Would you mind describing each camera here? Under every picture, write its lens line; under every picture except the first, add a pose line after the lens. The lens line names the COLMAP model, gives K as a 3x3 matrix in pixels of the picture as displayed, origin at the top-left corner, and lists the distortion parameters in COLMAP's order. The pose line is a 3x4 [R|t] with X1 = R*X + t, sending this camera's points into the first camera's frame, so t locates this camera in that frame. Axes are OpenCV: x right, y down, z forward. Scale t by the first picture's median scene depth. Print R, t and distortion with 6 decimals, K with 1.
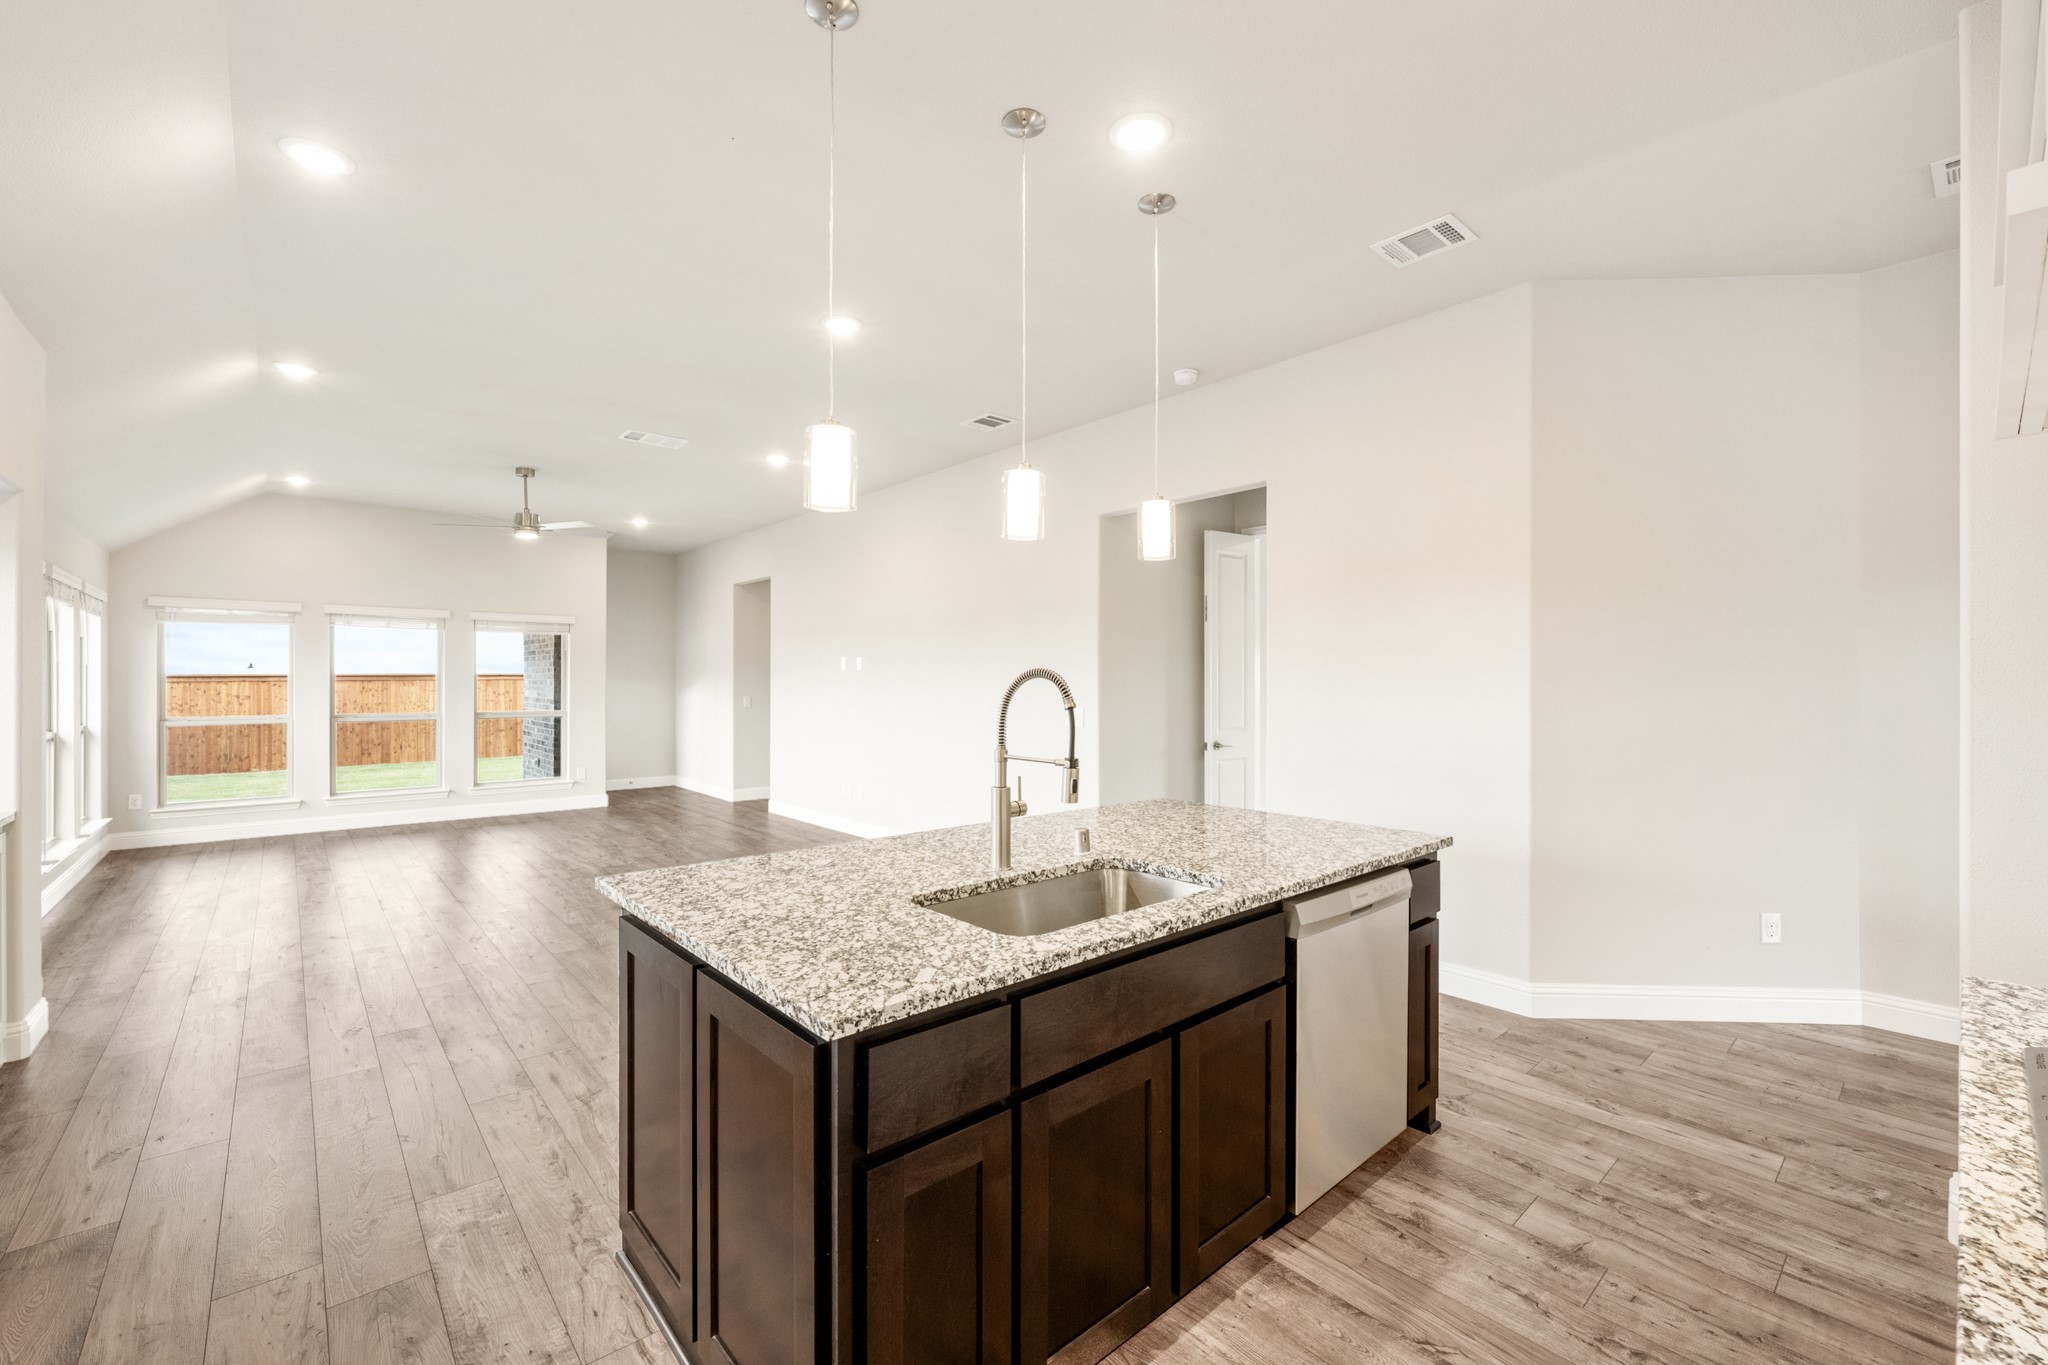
lens RADIAL K [[834.4, 0, 1016.4], [0, 834.4, 677.8], [0, 0, 1]] dist [-0.000246, -0.000127]
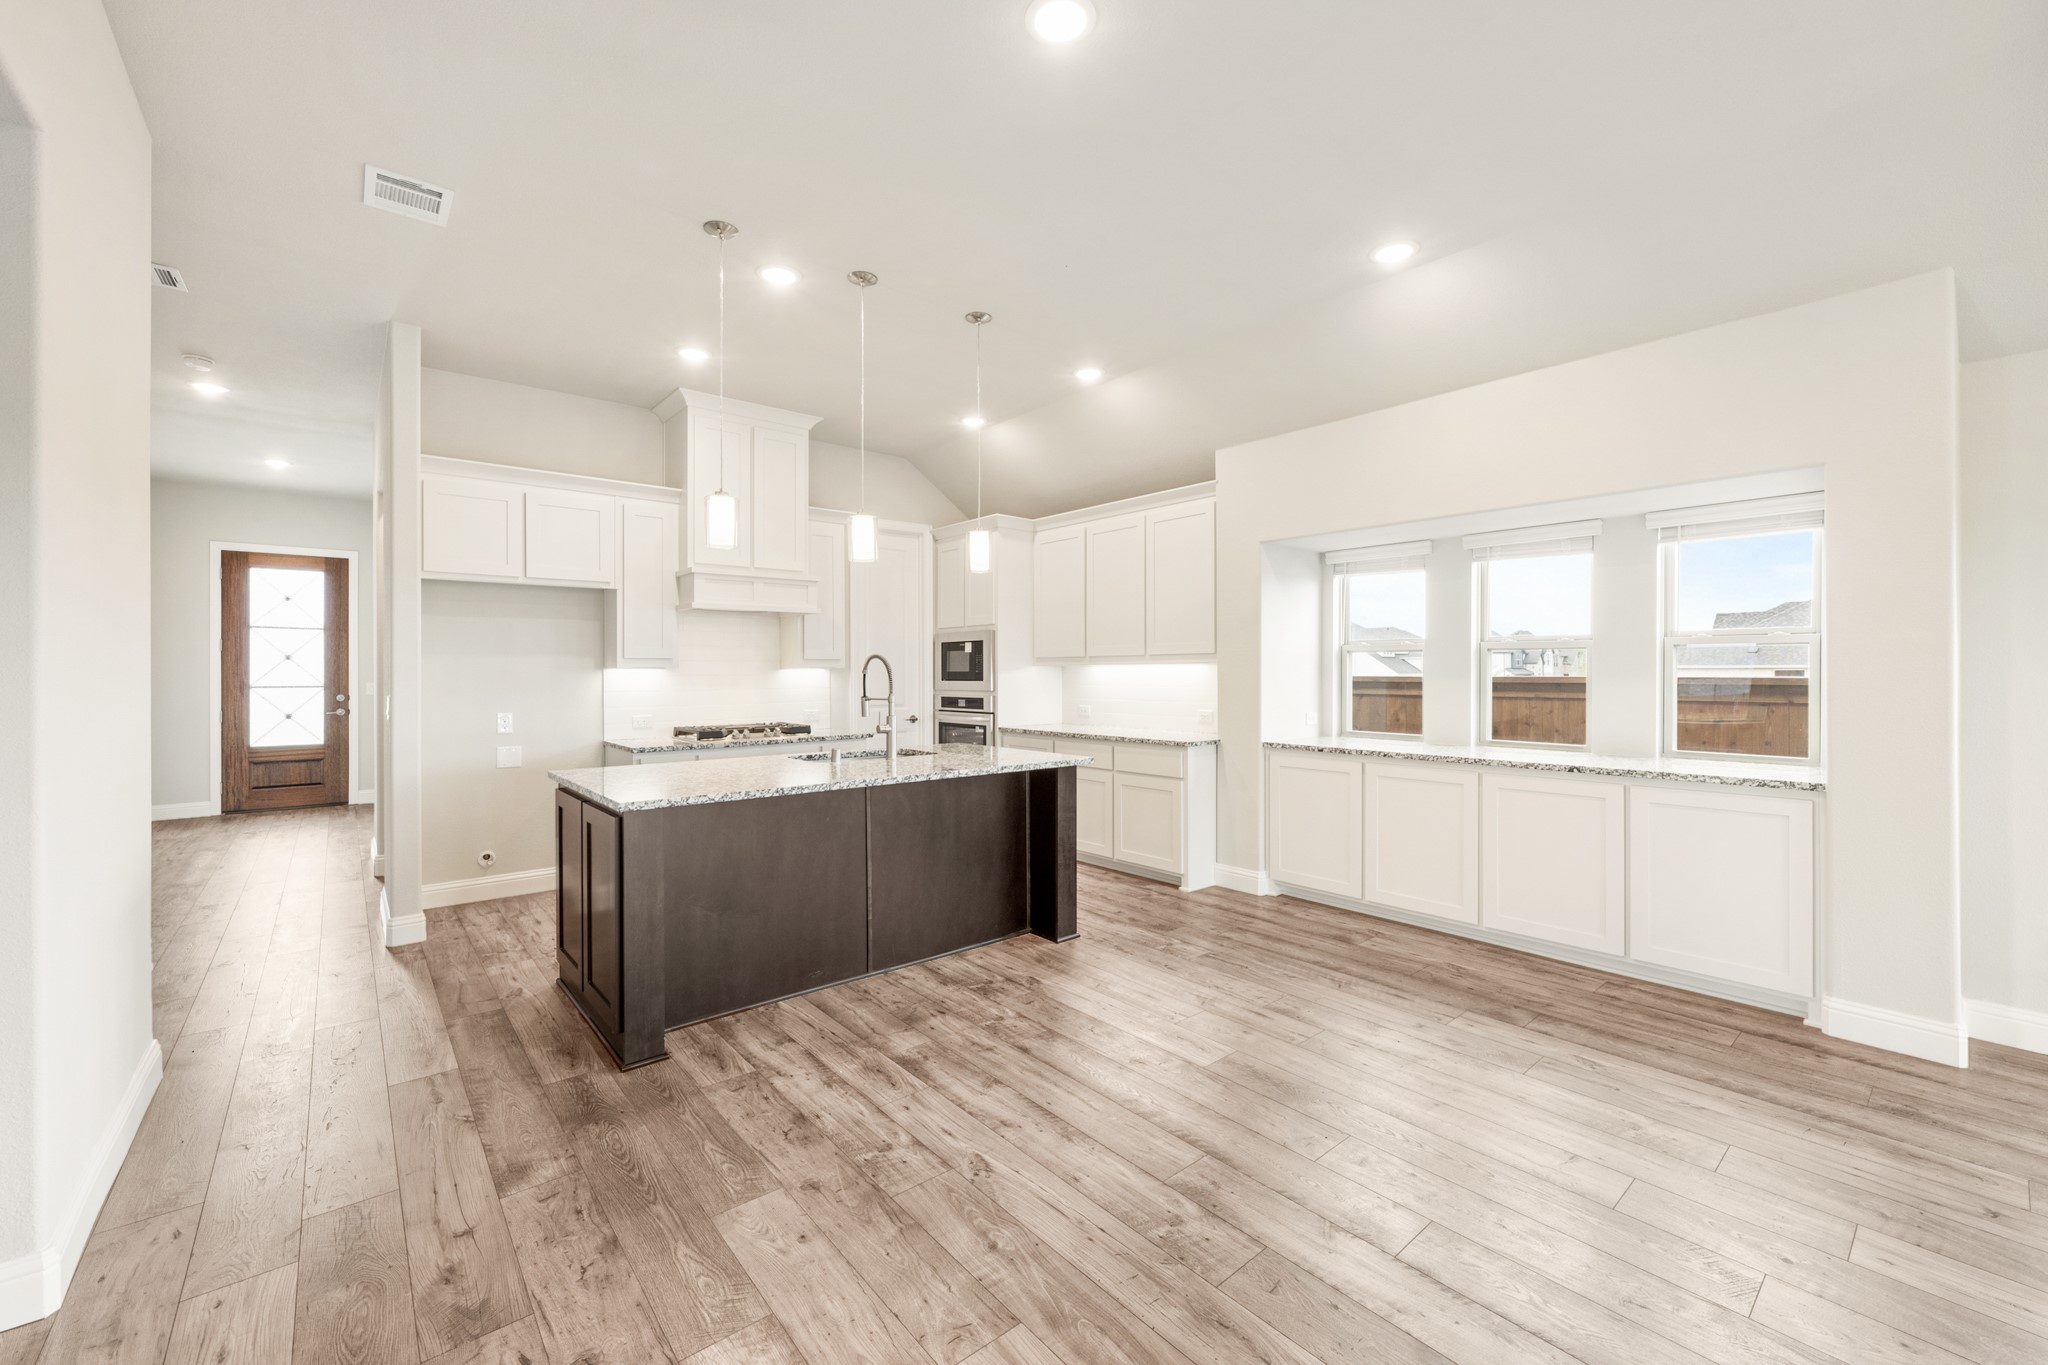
lens RADIAL K [[822.0, 0, 1020.3], [0, 822.0, 673.5], [0, 0, 1]] dist [-0.000107, -0.000102]
pose [[-0.999628, 0.000438, 0.027266, -0.106183], [0.000359, 0.999996, -0.002923, 0.011903], [-0.027267, -0.002912, -0.999624, 0.845605]]
